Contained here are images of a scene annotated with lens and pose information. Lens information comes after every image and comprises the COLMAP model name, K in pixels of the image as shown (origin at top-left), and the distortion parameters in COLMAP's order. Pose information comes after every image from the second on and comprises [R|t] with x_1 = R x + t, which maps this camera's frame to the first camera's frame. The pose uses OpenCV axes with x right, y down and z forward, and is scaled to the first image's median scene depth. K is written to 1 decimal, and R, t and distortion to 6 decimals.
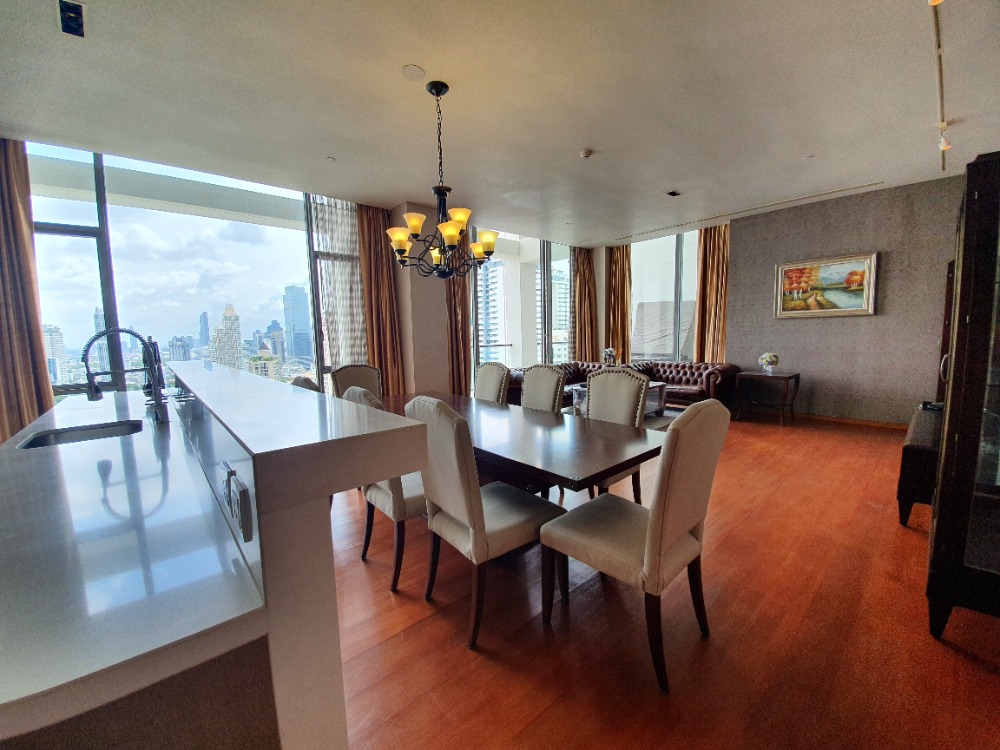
lens RADIAL K [[393.0, 0, 497.9], [0, 393.0, 376.4], [0, 0, 1]] dist [-0.000884, -0.011748]
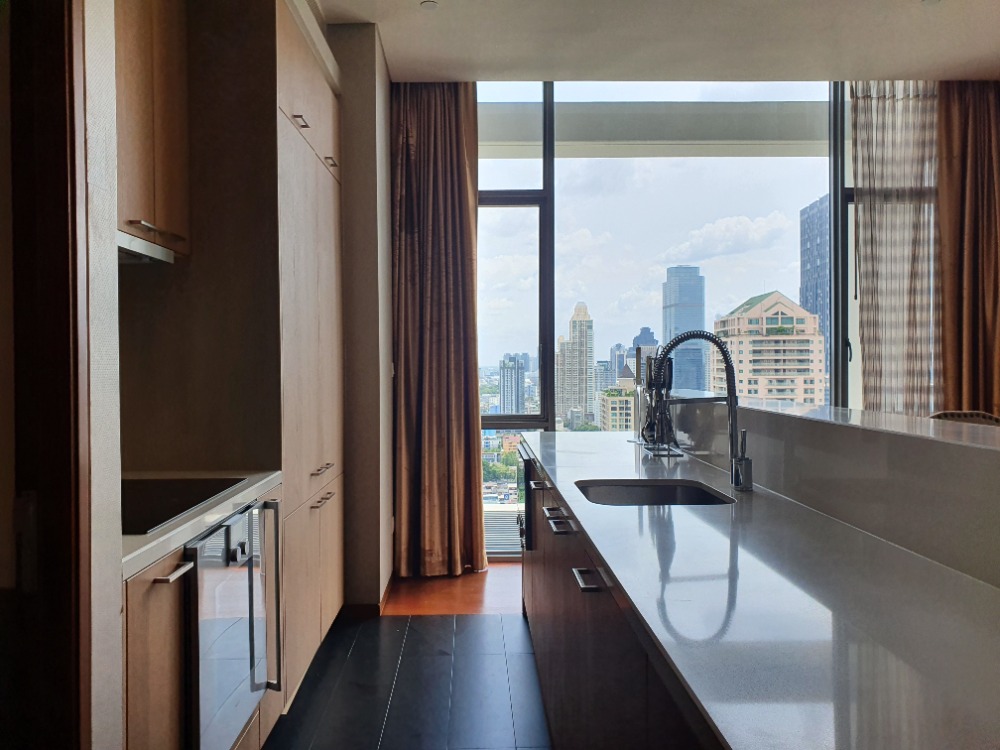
lens RADIAL K [[775.4, 0, 497.5], [0, 775.4, 371.4], [0, 0, 1]] dist [0.060058, -0.074243]
pose [[0.764640, 0.024899, -0.643977, -0.136863], [-0.077886, 0.995499, -0.053989, 0.012132], [0.639734, 0.091439, 0.763137, -0.059350]]
